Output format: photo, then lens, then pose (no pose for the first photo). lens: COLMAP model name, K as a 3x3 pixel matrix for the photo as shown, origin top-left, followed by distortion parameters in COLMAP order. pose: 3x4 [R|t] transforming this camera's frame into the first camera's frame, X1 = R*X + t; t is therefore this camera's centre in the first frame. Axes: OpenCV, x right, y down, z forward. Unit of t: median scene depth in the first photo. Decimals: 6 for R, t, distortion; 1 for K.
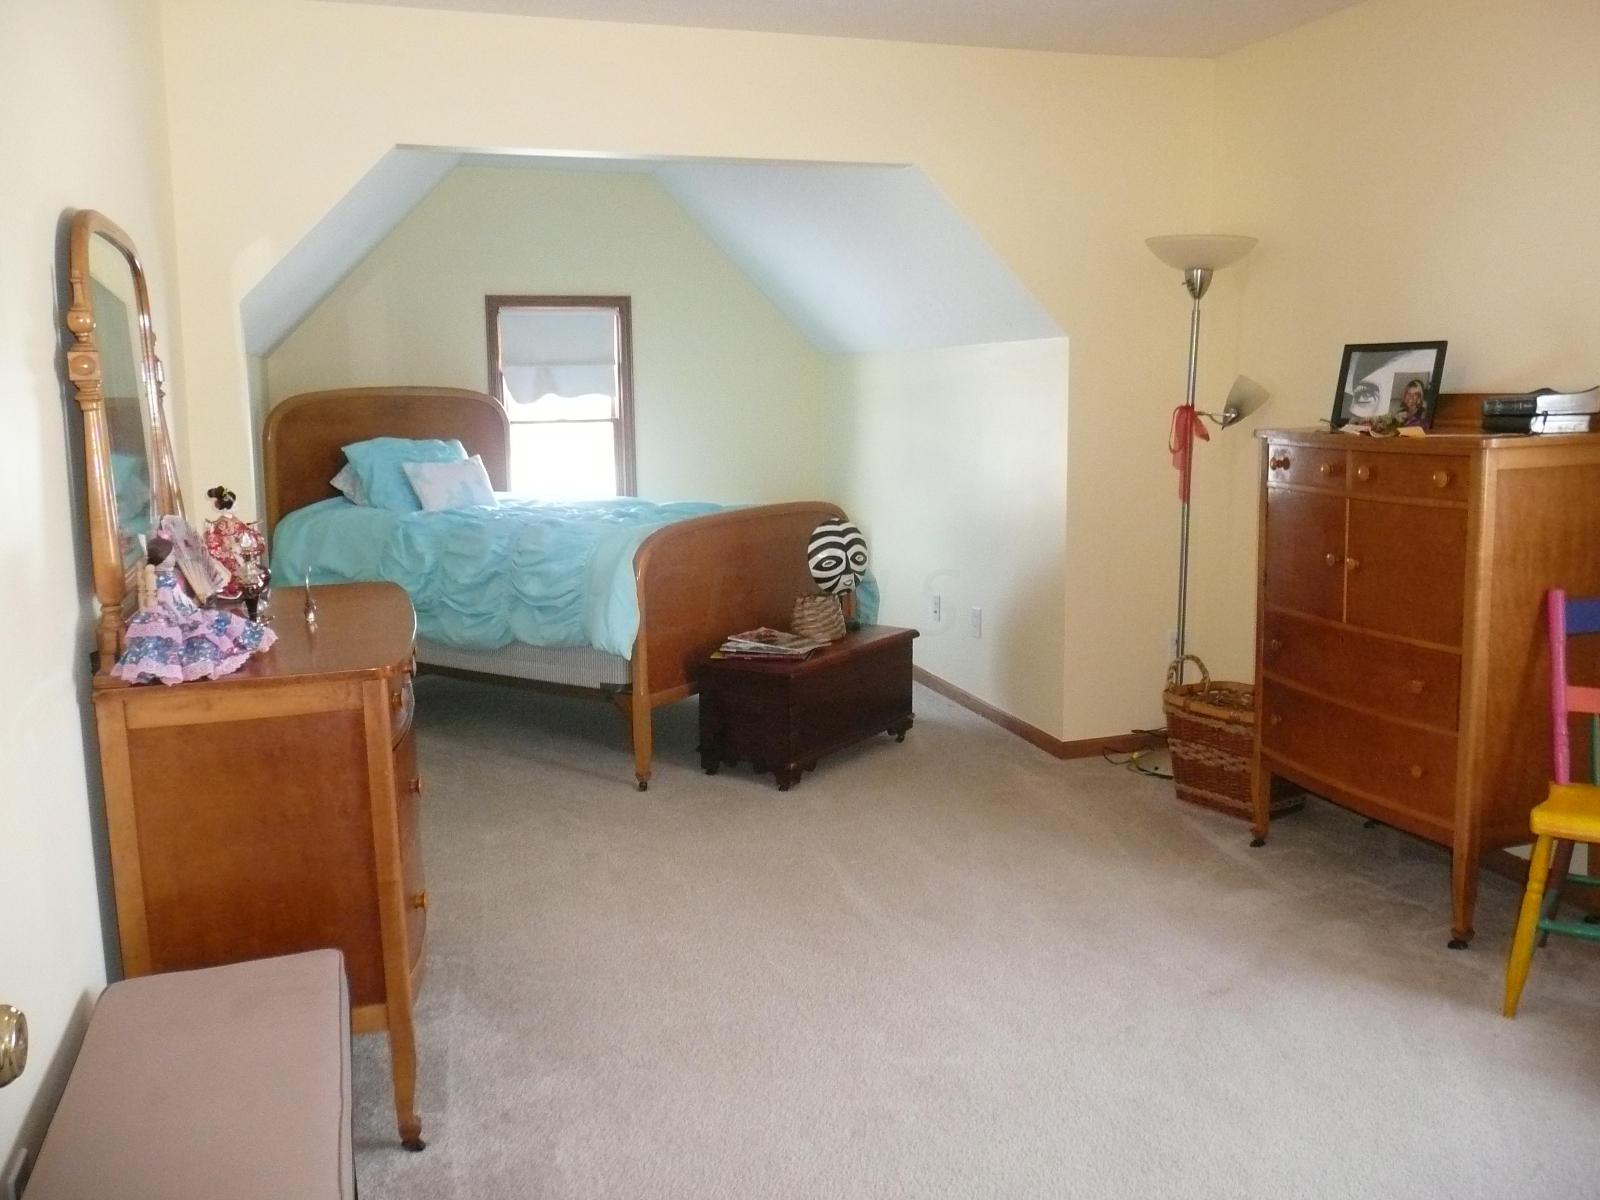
lens RADIAL K [[1356.8, 0, 843.6], [0, 1356.8, 575.5], [0, 0, 1]] dist [-0.049595, 0.044705]
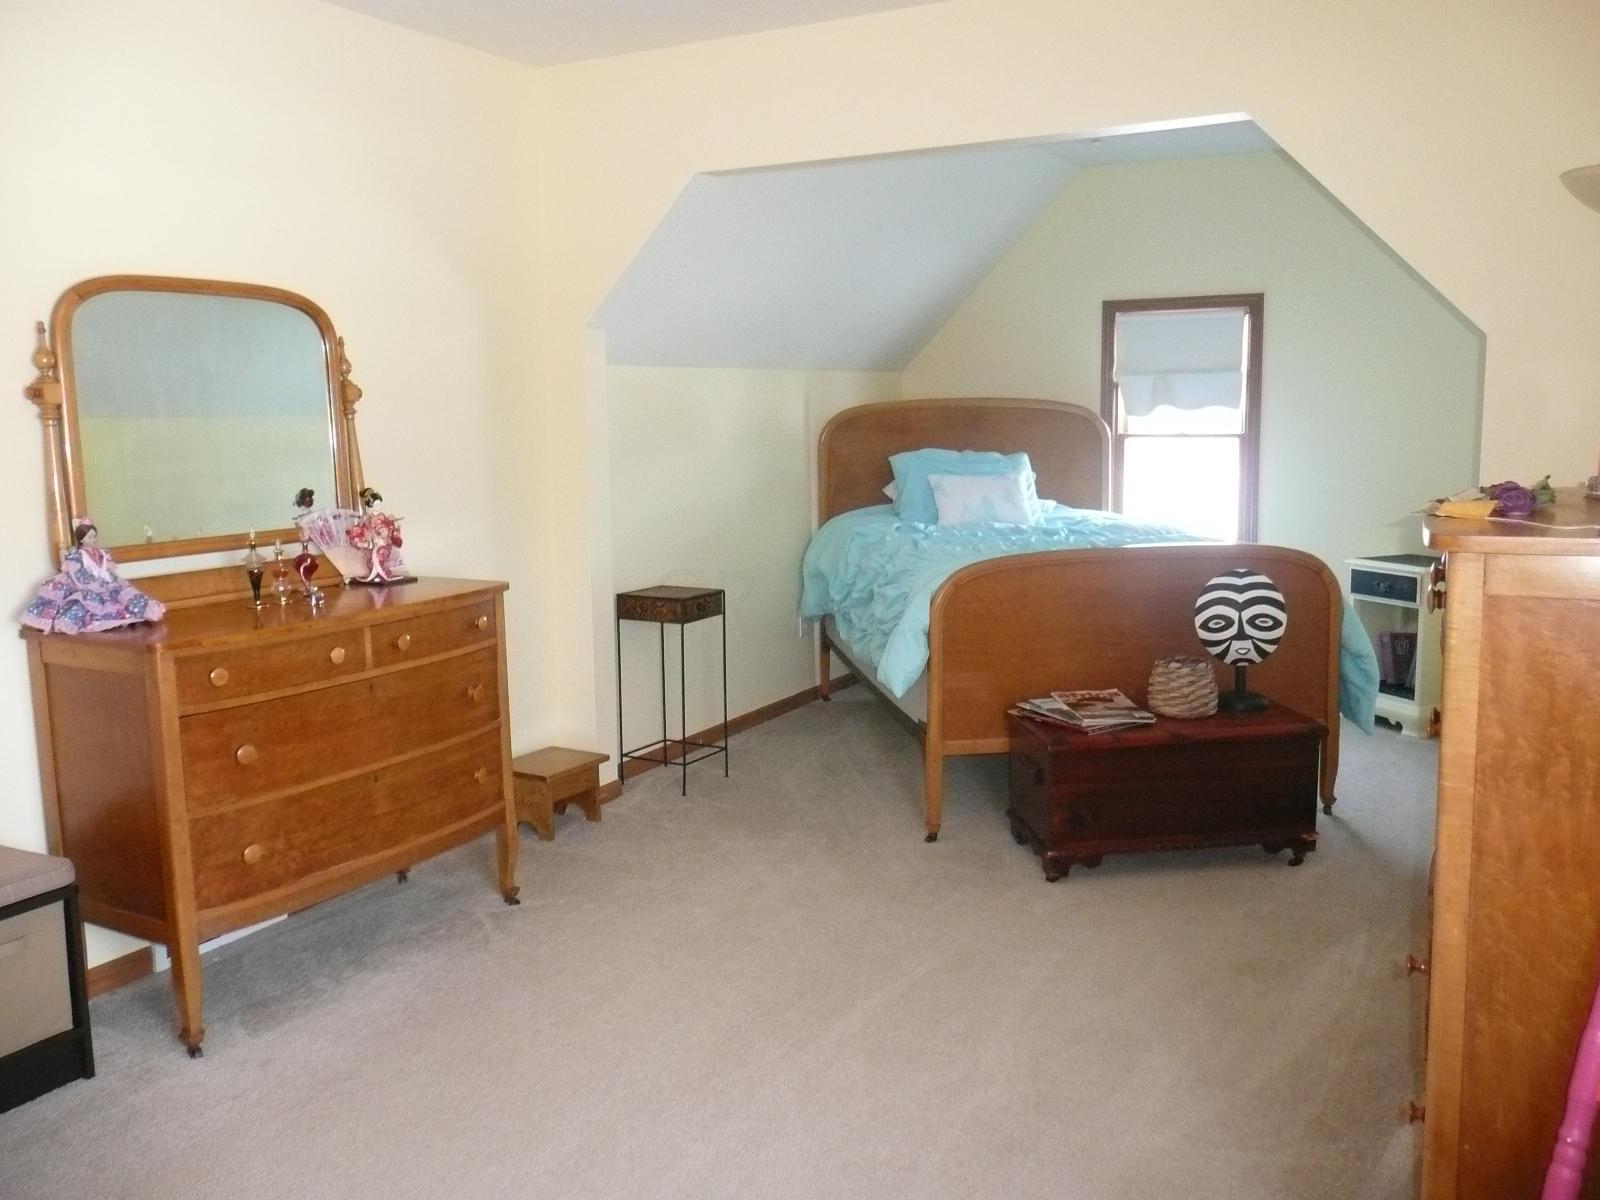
lens RADIAL K [[1356.8, 0, 802.3], [0, 1356.8, 593.6], [0, 0, 1]] dist [-0.049595, 0.044705]
pose [[0.635053, 0.109225, -0.764708, 0.439387], [-0.097598, 0.993365, 0.060834, -0.050937], [0.766278, 0.036002, 0.641499, 0.297019]]
